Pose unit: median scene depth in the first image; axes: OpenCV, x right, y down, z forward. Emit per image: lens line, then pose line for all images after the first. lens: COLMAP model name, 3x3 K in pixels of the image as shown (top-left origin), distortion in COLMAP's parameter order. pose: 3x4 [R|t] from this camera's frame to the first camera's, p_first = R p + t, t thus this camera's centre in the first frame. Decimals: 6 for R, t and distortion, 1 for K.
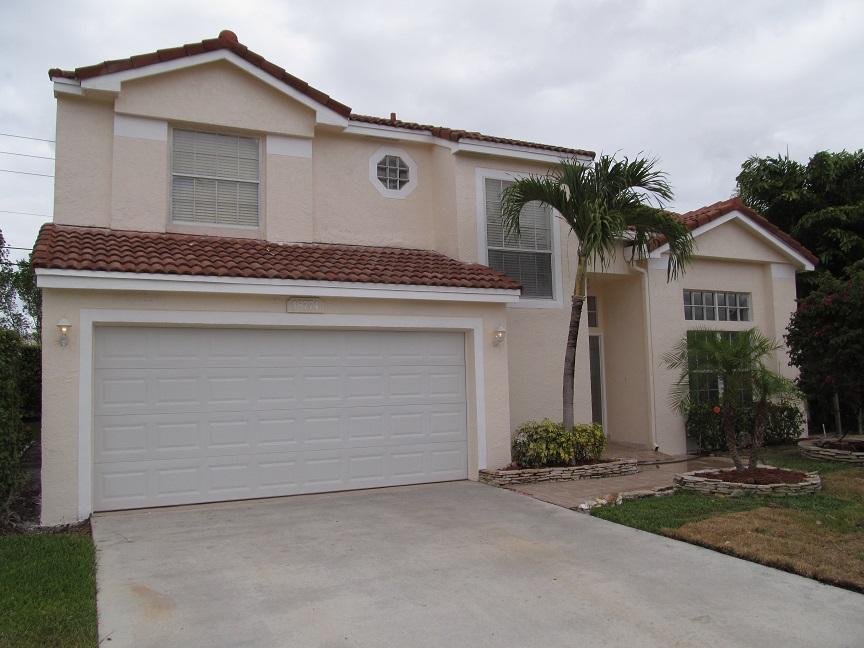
lens RADIAL K [[706.3, 0, 432.0], [0, 706.3, 328.2], [0, 0, 1]] dist [-0.040491, -0.006933]
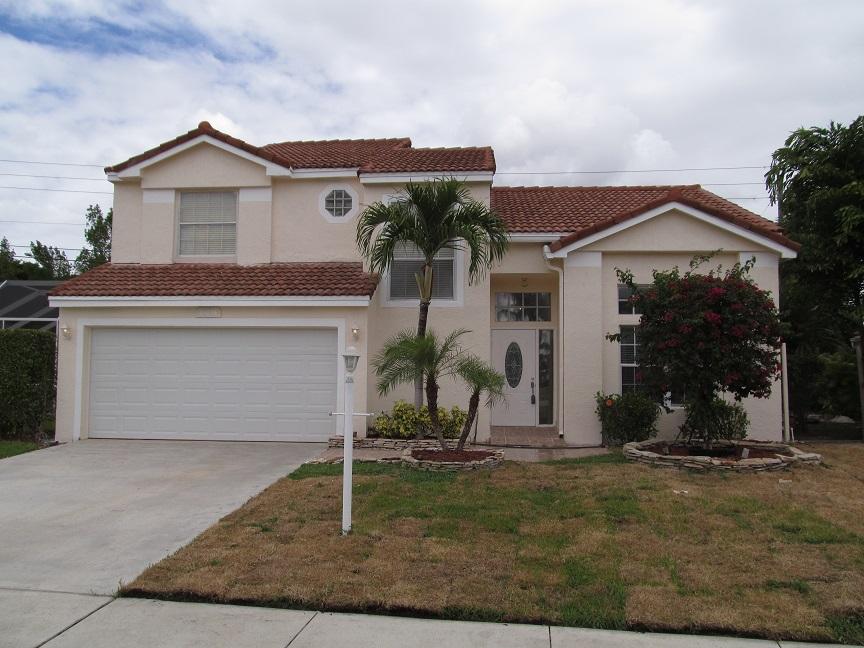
lens RADIAL K [[706.3, 0, 434.2], [0, 706.3, 326.3], [0, 0, 1]] dist [-0.040491, -0.006933]
pose [[0.865901, -0.000345, -0.500216, 0.836897], [0.012106, 0.999721, 0.020265, -0.024004], [0.500069, -0.023603, 0.865664, -0.032100]]
